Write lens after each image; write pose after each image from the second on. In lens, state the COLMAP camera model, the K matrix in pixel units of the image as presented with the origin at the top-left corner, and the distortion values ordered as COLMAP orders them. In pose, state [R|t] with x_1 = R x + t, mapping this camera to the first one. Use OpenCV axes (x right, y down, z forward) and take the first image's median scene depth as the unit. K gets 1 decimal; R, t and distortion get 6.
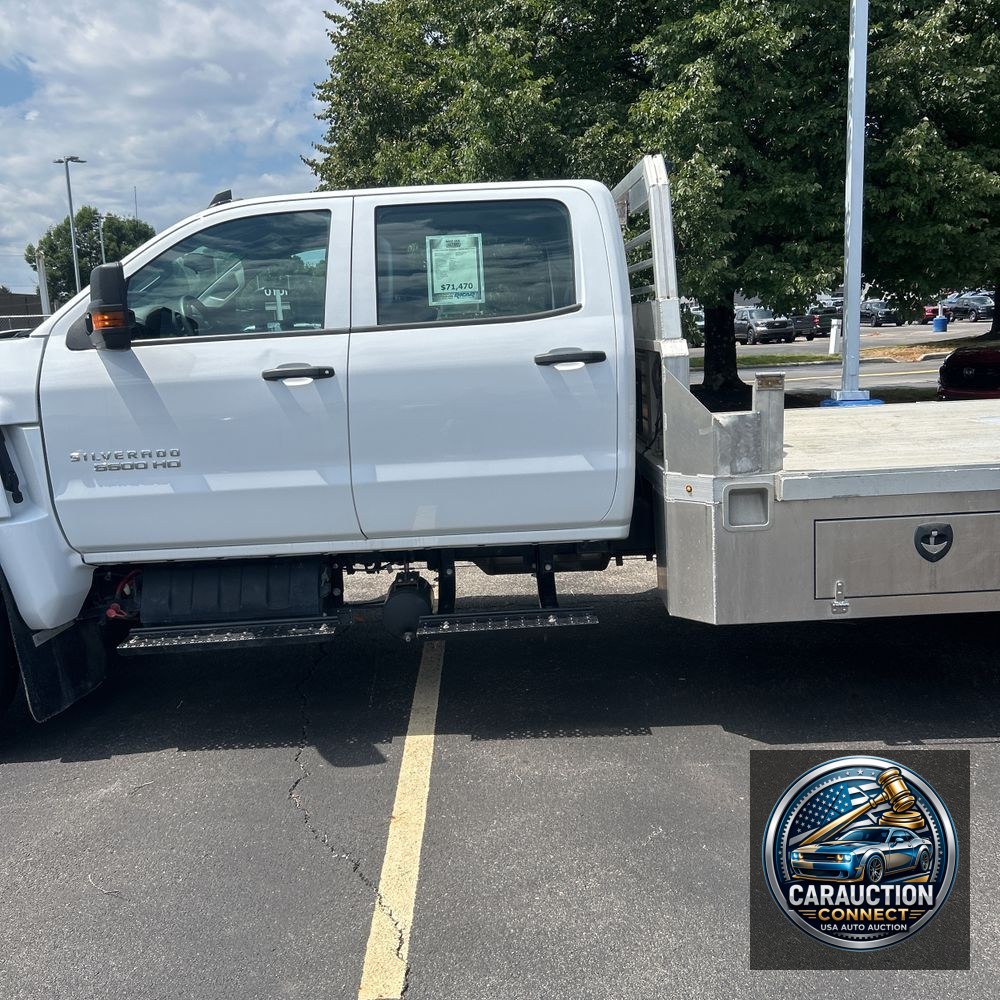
lens RADIAL K [[1013.4, 0, 497.2], [0, 1013.4, 484.8], [0, 0, 1]] dist [0.061073, -0.074856]
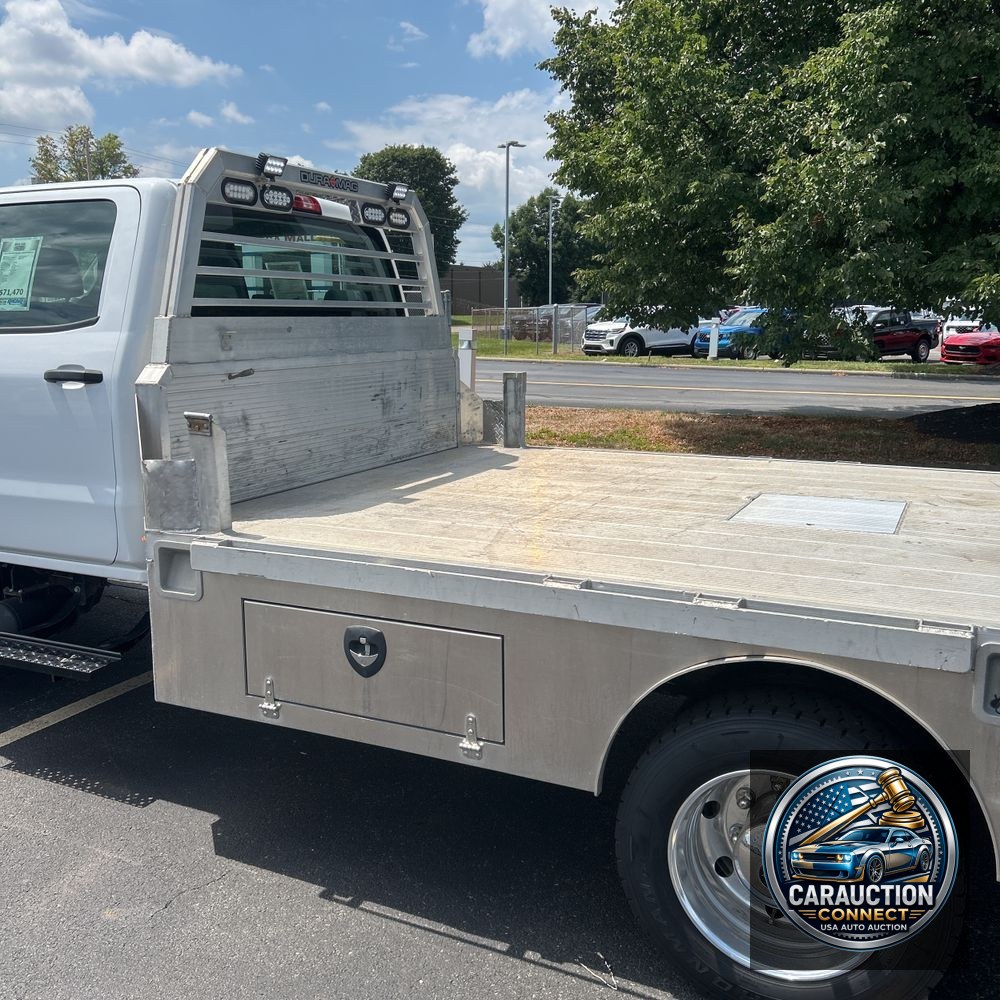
lens RADIAL K [[1017.8, 0, 482.2], [0, 1017.8, 484.7], [0, 0, 1]] dist [0.052124, -0.014111]
pose [[0.891749, 0.115821, -0.437457, 0.787459], [-0.106920, 0.993248, 0.045018, -0.107139], [0.439717, 0.006628, 0.898112, 0.333070]]
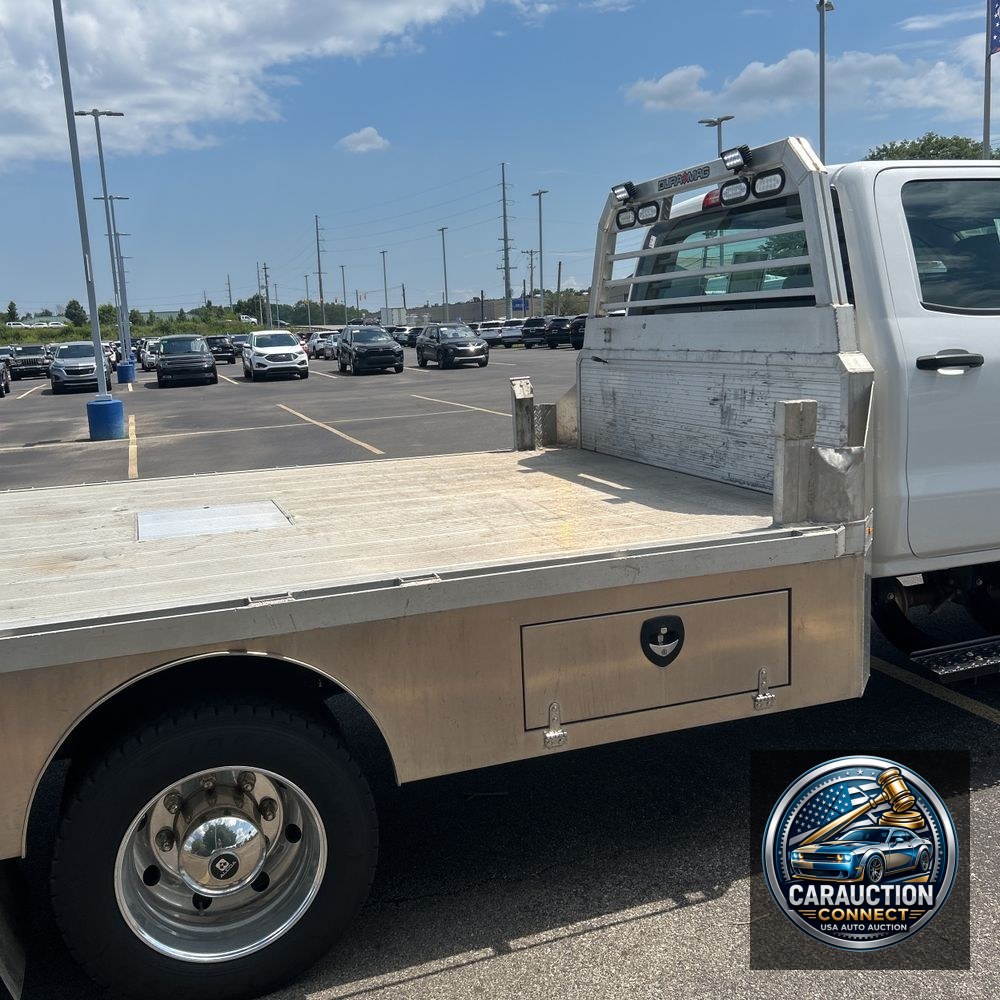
lens RADIAL K [[1023.3, 0, 479.1], [0, 1023.3, 498.0], [0, 0, 1]] dist [0.054732, -0.056399]
pose [[-0.947408, 0.134595, -0.290350, 0.704968], [0.035622, 0.945973, 0.322282, -0.384012], [0.318041, 0.294989, -0.901017, 2.155051]]
